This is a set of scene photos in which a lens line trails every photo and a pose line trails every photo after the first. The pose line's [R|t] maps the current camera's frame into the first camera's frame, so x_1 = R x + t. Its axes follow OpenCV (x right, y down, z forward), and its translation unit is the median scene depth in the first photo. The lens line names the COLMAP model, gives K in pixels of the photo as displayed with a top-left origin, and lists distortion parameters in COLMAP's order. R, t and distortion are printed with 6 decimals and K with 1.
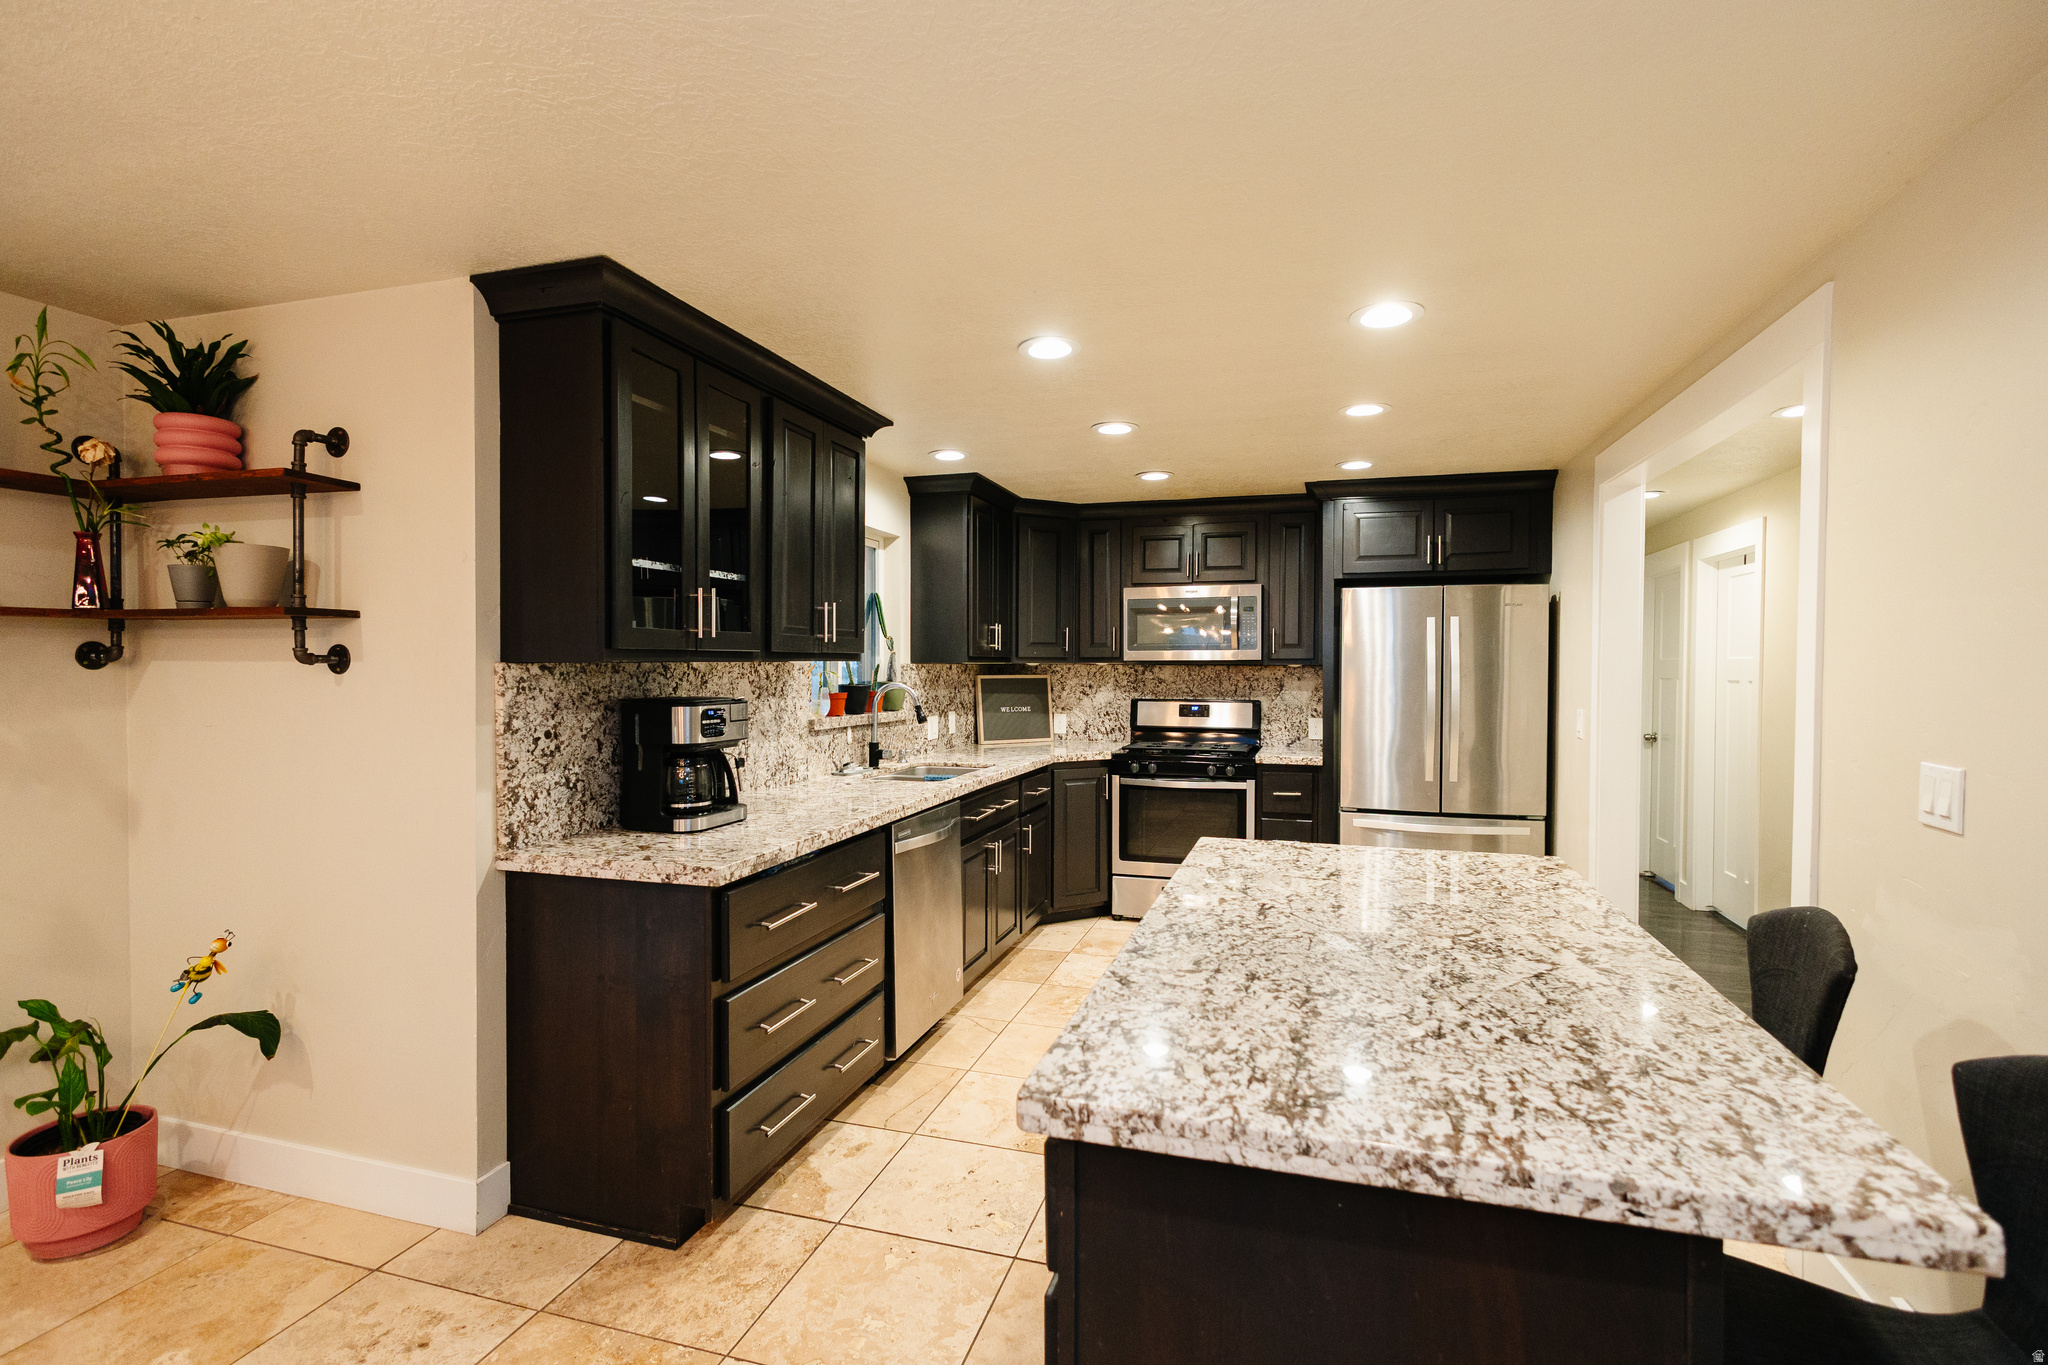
lens RADIAL K [[953.3, 0, 1025.8], [0, 953.3, 692.1], [0, 0, 1]] dist [0.012370, -0.000002]
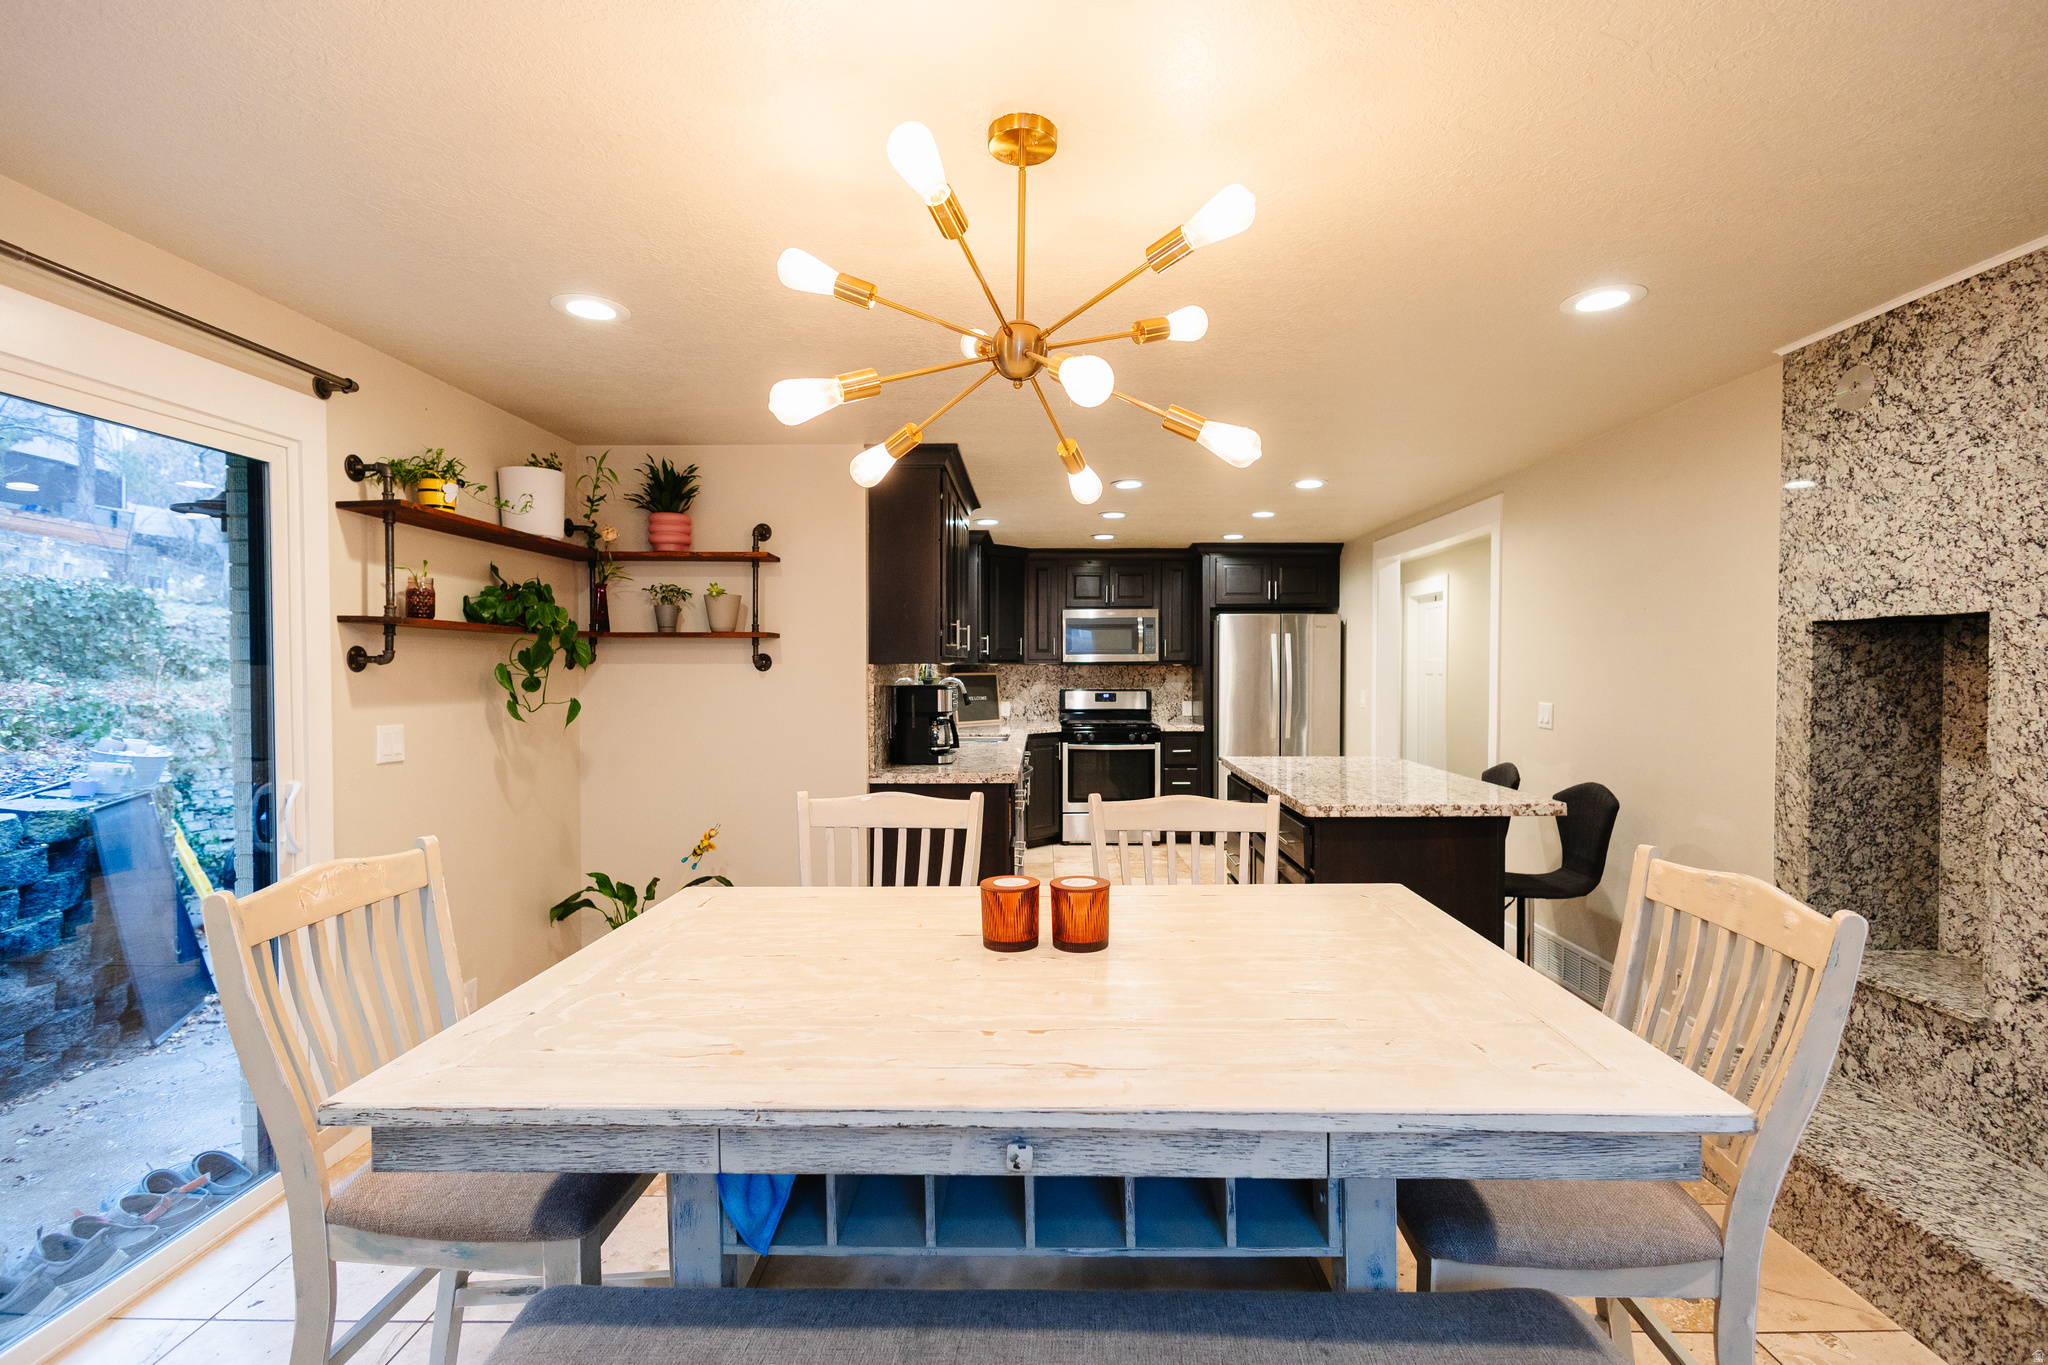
lens RADIAL K [[953.3, 0, 1025.8], [0, 953.3, 692.1], [0, 0, 1]] dist [0.012370, -0.000002]
pose [[0.961018, -0.010187, 0.276299, -0.362752], [0.010276, 0.999947, 0.001124, 0.009810], [-0.276296, 0.001759, 0.961071, -0.356974]]
